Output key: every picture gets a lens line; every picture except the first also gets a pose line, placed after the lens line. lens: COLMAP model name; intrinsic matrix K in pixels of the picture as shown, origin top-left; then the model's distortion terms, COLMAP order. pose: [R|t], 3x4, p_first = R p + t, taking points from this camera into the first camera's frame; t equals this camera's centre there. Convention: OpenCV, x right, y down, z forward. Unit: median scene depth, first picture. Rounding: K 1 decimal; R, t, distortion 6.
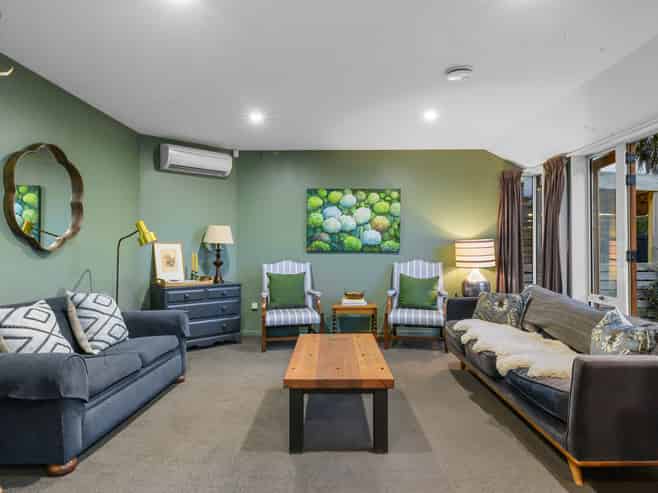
lens RADIAL K [[421.0, 0, 329.0], [0, 421.0, 246.5], [0, 0, 1]] dist [0.005069, 0.000083]
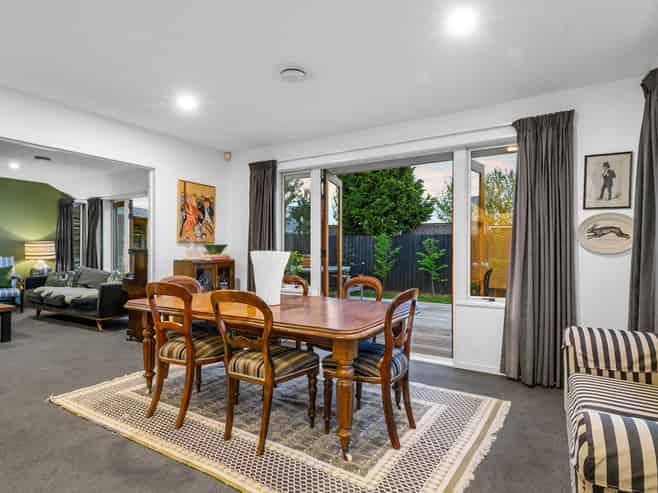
lens RADIAL K [[368.8, 0, 329.0], [0, 368.8, 246.5], [0, 0, 1]] dist [0.005651, 0.000736]
pose [[0.495199, 0.002062, 0.868777, -0.325155], [-0.003249, 0.999995, -0.000521, -0.000690], [-0.868773, -0.002564, 0.495203, -0.626132]]
